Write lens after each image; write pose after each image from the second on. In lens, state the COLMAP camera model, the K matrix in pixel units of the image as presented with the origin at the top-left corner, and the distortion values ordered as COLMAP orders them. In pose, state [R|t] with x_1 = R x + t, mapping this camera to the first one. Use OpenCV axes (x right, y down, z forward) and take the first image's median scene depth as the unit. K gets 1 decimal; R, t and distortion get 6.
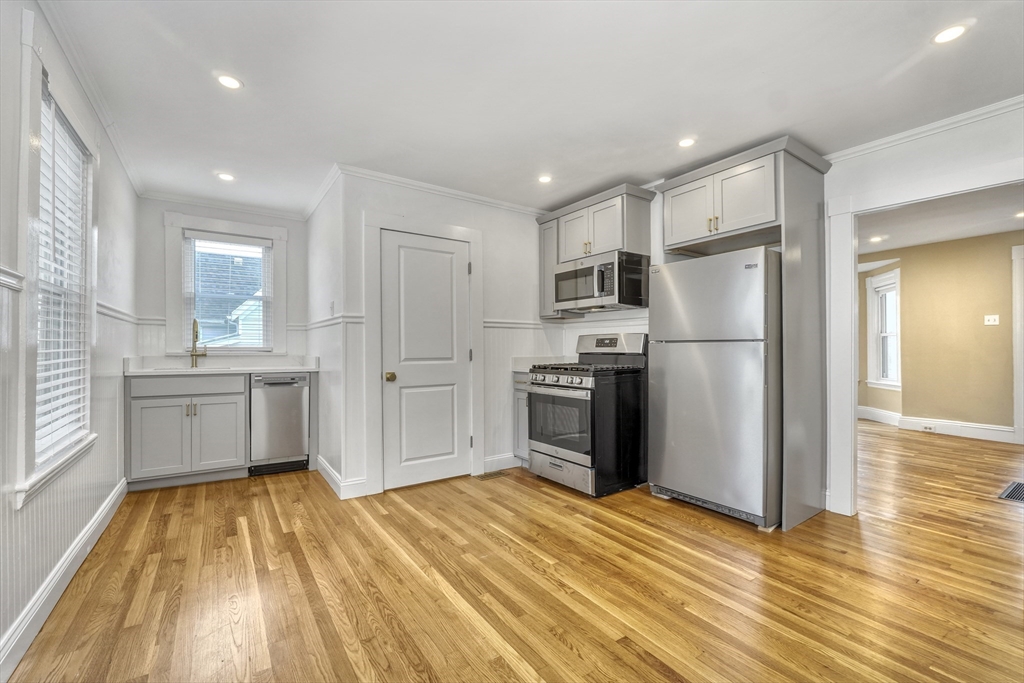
lens RADIAL K [[443.5, 0, 519.1], [0, 443.5, 348.6], [0, 0, 1]] dist [-0.015031, 0.004624]
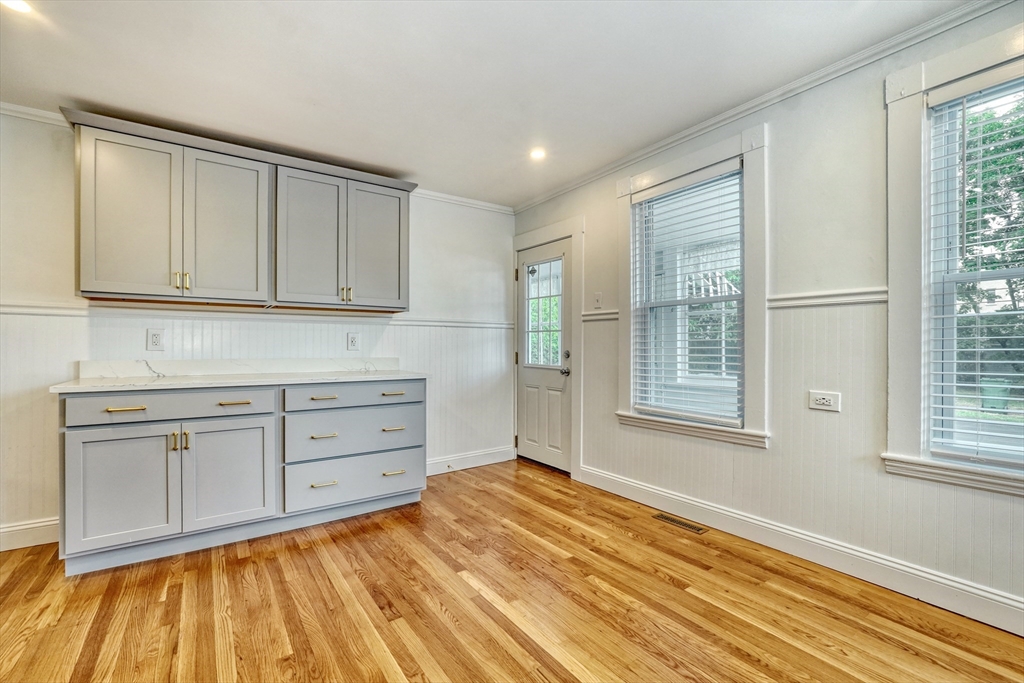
lens RADIAL K [[451.2, 0, 527.7], [0, 451.2, 346.4], [0, 0, 1]] dist [0.001431, 0.000331]
pose [[-0.999723, -0.009937, -0.021352, -0.028937], [-0.009839, 0.999941, -0.004677, 0.004543], [0.021398, -0.004465, -0.999761, 1.066874]]
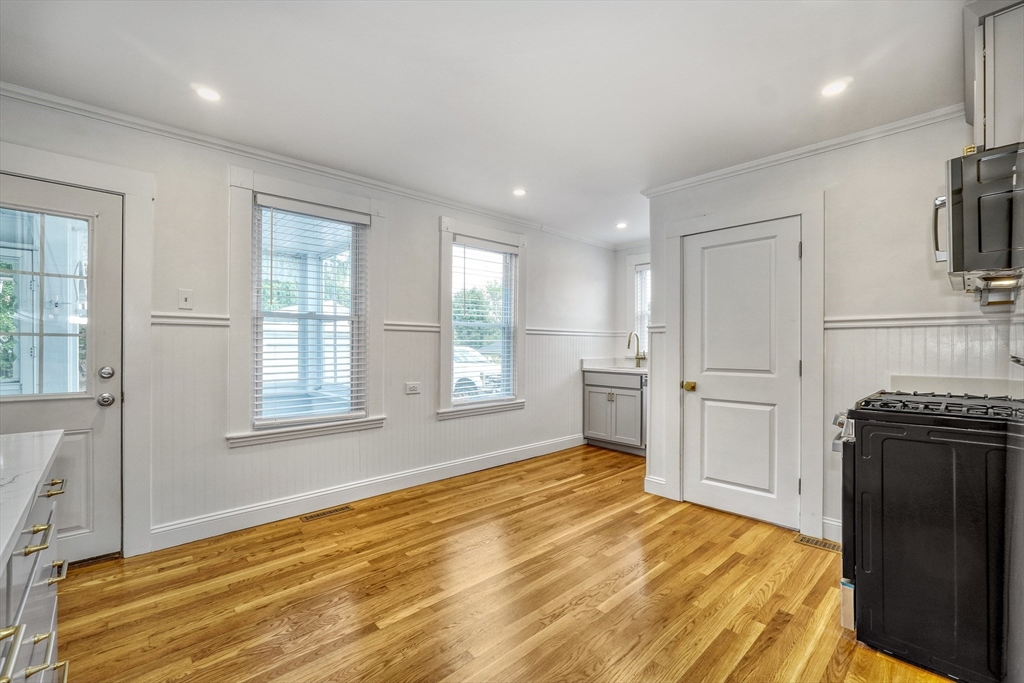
lens RADIAL K [[443.5, 0, 507.6], [0, 443.5, 348.7], [0, 0, 1]] dist [-0.015031, 0.004624]
pose [[0.131121, 0.007678, -0.991337, 0.636315], [-0.000143, 0.999970, 0.007726, -0.027484], [0.991366, -0.000872, 0.131118, 0.489583]]
